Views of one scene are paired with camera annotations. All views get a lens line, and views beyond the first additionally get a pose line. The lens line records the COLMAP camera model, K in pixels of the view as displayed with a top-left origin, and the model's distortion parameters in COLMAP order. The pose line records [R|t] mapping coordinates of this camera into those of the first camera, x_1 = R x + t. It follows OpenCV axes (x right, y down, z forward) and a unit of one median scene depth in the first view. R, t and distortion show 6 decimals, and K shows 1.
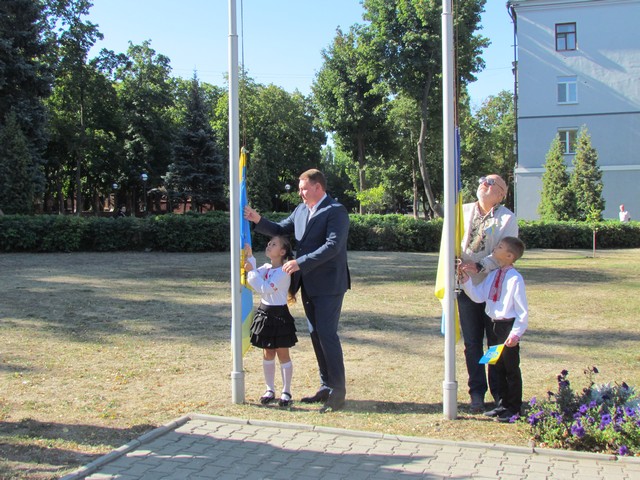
lens RADIAL K [[793.8, 0, 321.2], [0, 793.8, 238.9], [0, 0, 1]] dist [-0.073771, 0.000000]
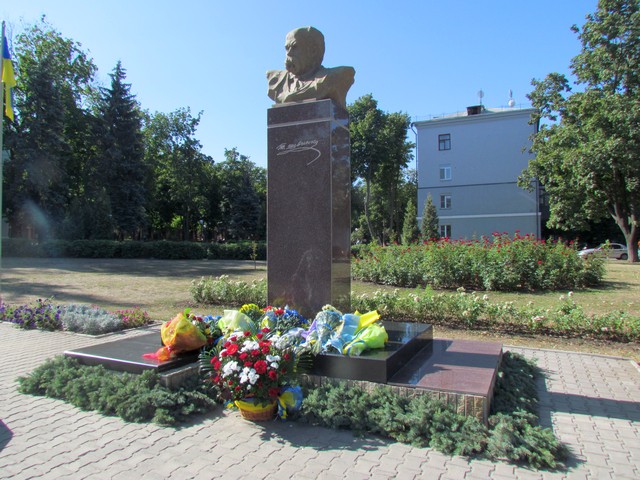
lens RADIAL K [[462.3, 0, 319.2], [0, 462.3, 241.5], [0, 0, 1]] dist [-0.008872, -0.000398]
pose [[0.991535, 0.006214, -0.129688, 0.143790], [-0.010753, 0.999353, -0.034324, 0.003155], [0.129390, 0.035428, 0.990961, -0.046573]]
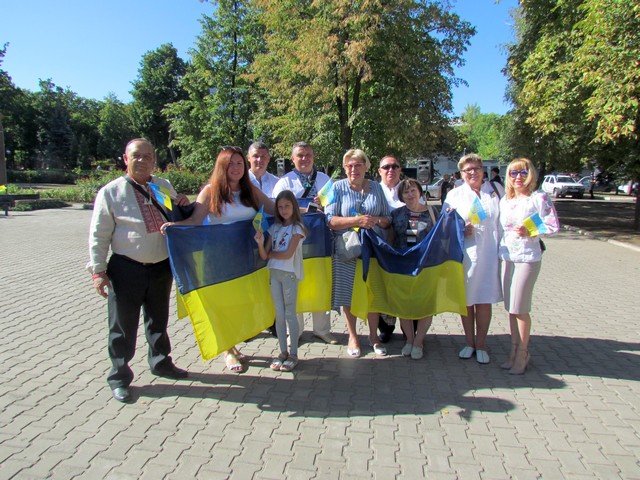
lens RADIAL K [[462.3, 0, 319.0], [0, 462.3, 239.9], [0, 0, 1]] dist [-0.008872, -0.000398]
pose [[0.986563, -0.005621, 0.163286, 0.293330], [-0.011807, 0.994342, 0.105565, 0.013508], [-0.162956, -0.106074, 0.980915, -0.295069]]
